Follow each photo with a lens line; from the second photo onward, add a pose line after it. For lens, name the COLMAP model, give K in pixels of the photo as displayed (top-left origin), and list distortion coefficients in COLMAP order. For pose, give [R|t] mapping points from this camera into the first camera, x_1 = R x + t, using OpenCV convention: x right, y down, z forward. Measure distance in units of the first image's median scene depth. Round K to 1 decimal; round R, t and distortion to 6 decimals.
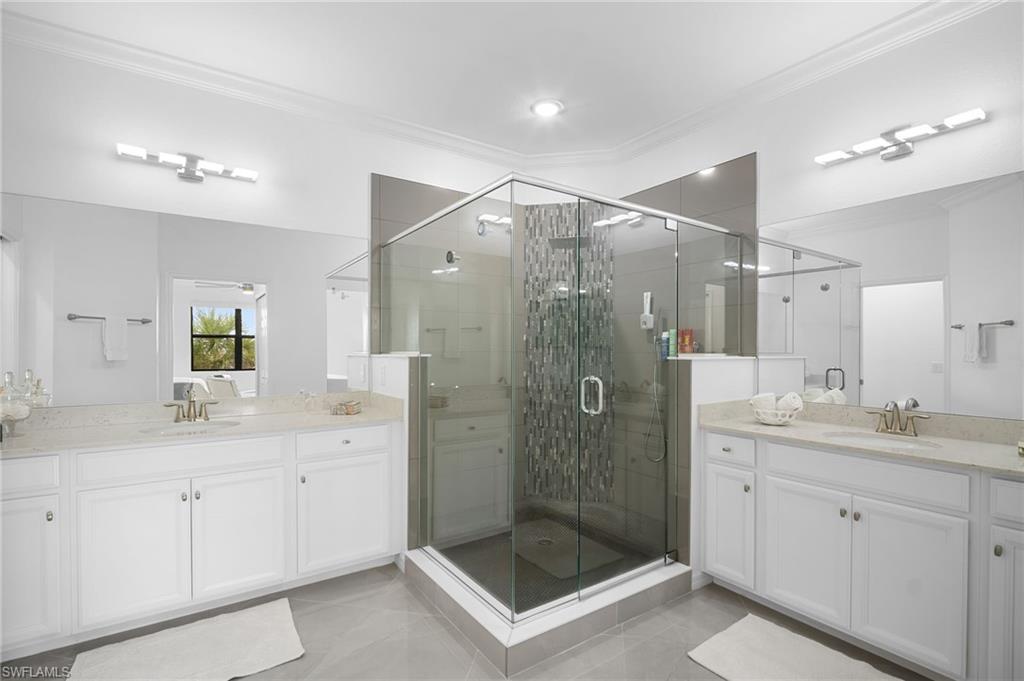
lens RADIAL K [[471.1, 0, 510.2], [0, 471.1, 345.1], [0, 0, 1]] dist [0.001947, -0.005369]
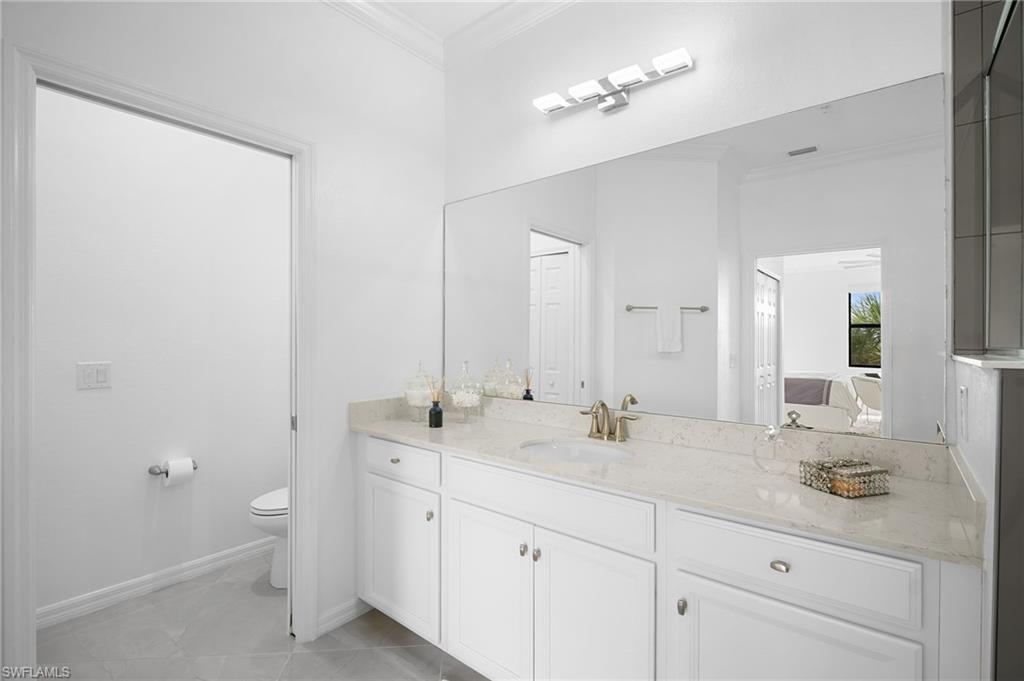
lens RADIAL K [[471.1, 0, 515.7], [0, 471.1, 337.0], [0, 0, 1]] dist [0.001947, -0.005369]
pose [[0.271748, -0.002517, -0.962365, -0.008659], [0.002271, 0.999995, -0.001974, 0.003670], [0.962366, -0.001649, 0.271752, 0.444066]]
